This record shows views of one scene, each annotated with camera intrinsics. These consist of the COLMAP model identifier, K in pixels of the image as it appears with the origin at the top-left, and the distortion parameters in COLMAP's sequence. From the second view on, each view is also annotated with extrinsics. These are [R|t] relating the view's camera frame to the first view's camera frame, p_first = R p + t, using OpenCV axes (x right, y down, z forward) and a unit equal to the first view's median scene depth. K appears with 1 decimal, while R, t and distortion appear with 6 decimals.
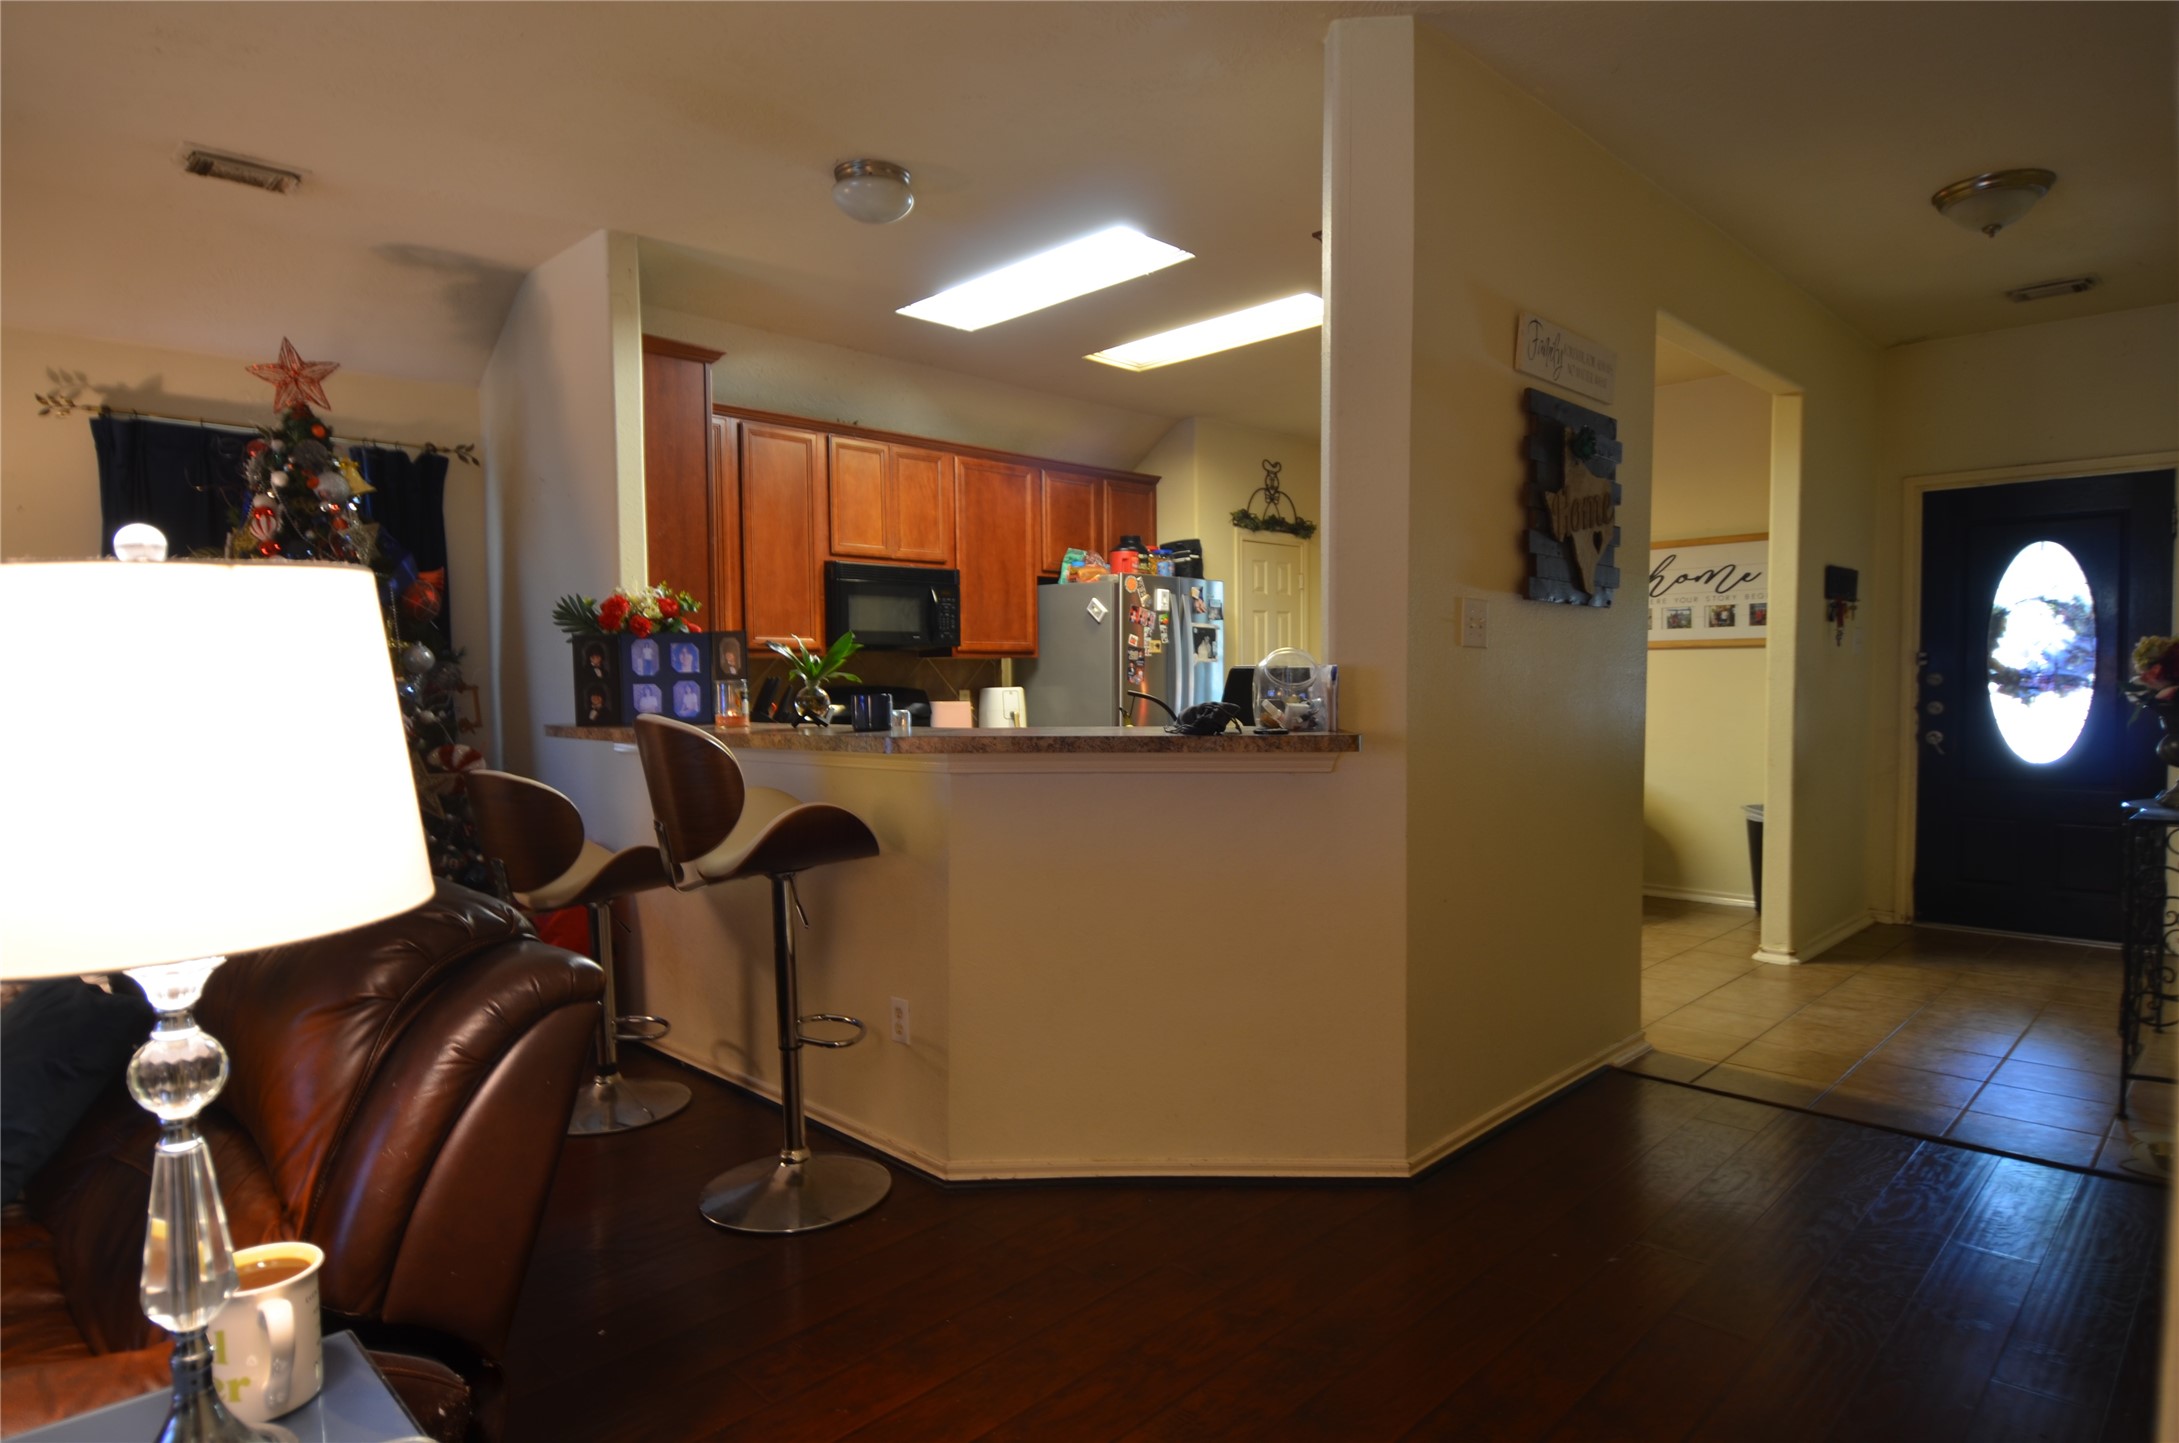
lens RADIAL K [[1219.6, 0, 1104.4], [0, 1219.6, 726.9], [0, 0, 1]] dist [0.002902, -0.006175]
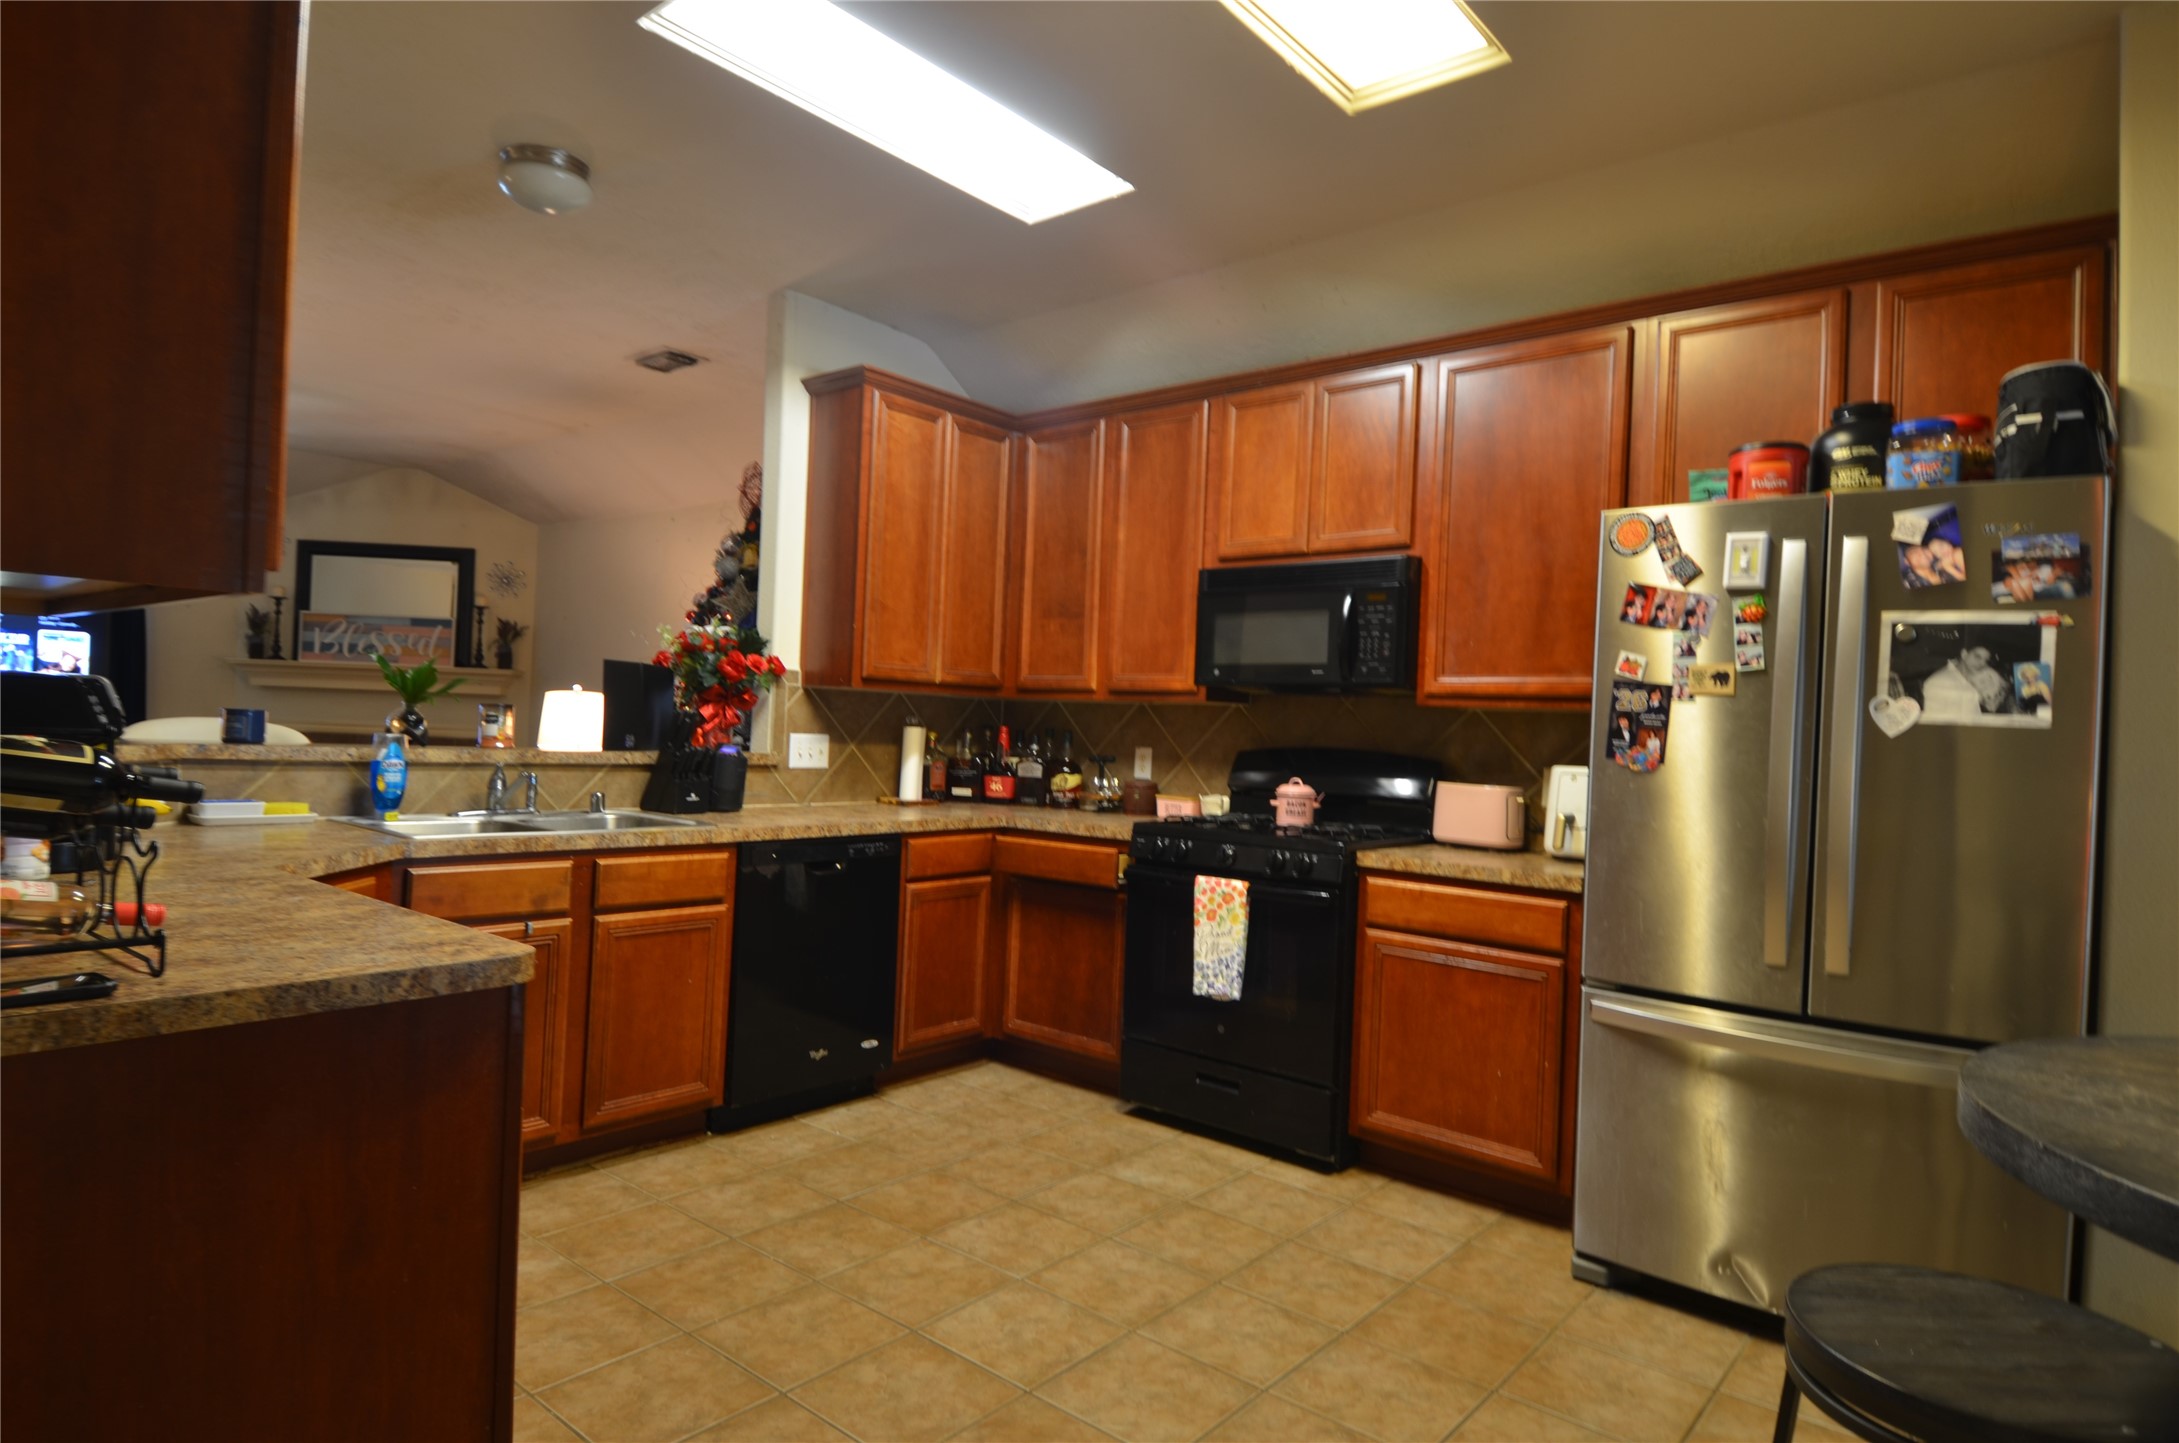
lens RADIAL K [[1219.6, 0, 1089.2], [0, 1219.6, 719.2], [0, 0, 1]] dist [0.002902, -0.006175]
pose [[0.080780, 0.009194, -0.996690, 0.477336], [-0.073850, 0.997264, 0.003214, -0.043613], [0.993992, 0.073346, 0.081238, 0.858135]]
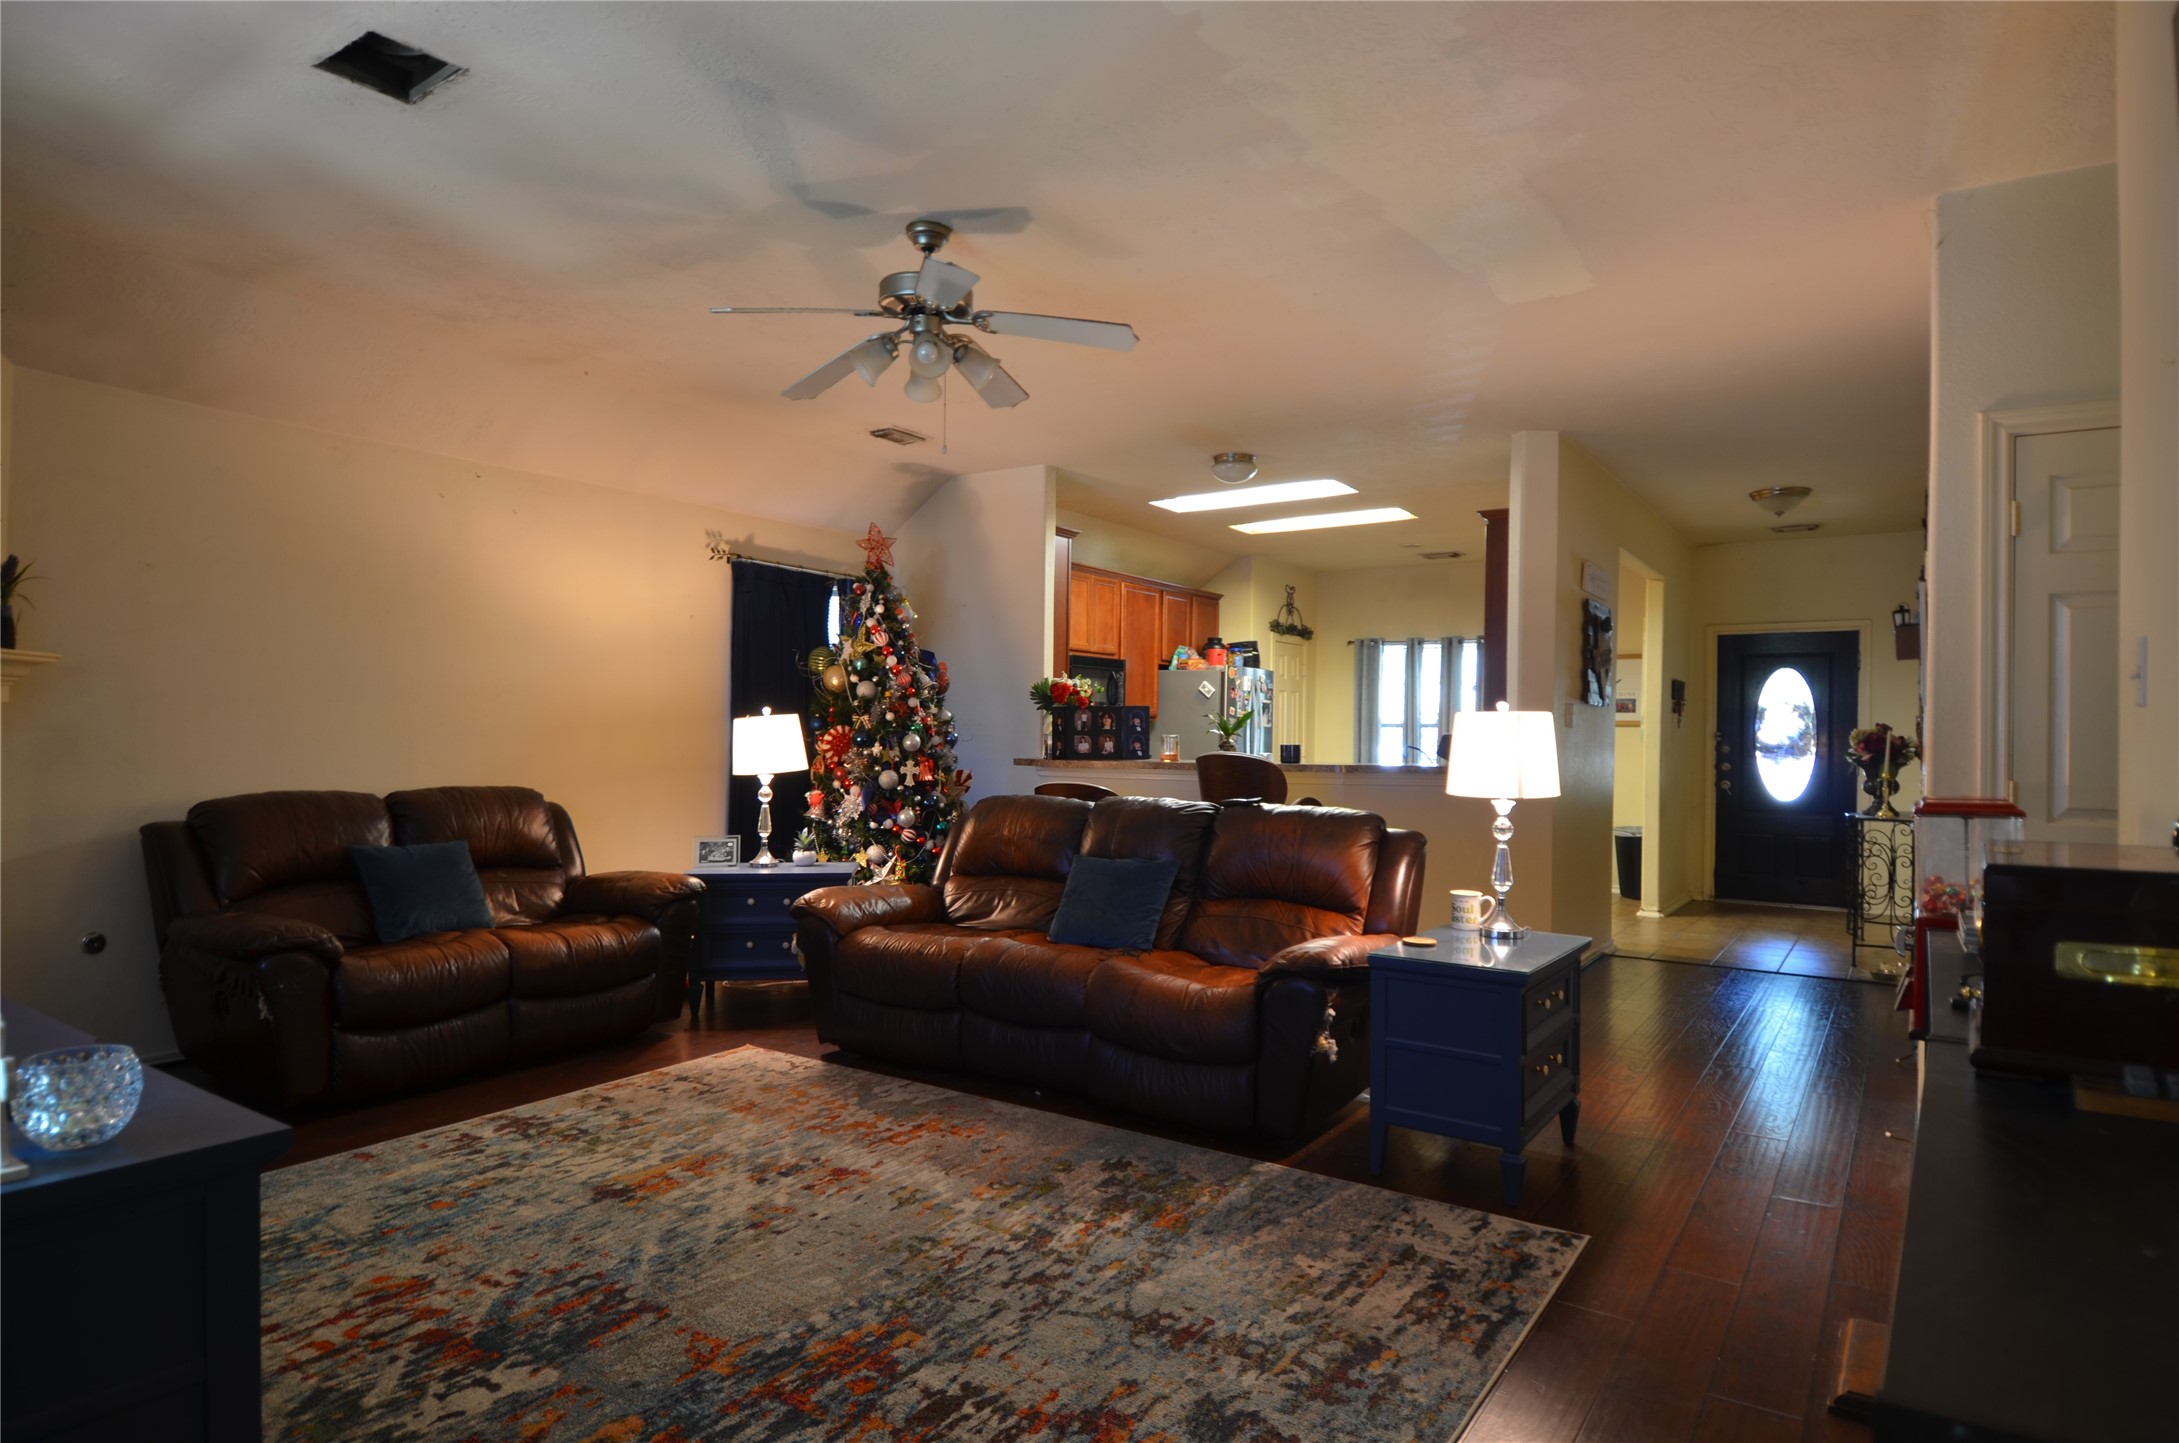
lens RADIAL K [[1219.6, 0, 1075.0], [0, 1219.6, 730.5], [0, 0, 1]] dist [0.002902, -0.006175]
pose [[0.984993, 0.024304, 0.170873, -0.451991], [-0.016986, 0.998880, -0.044161, 0.022926], [-0.171755, 0.040595, 0.984303, -0.454111]]
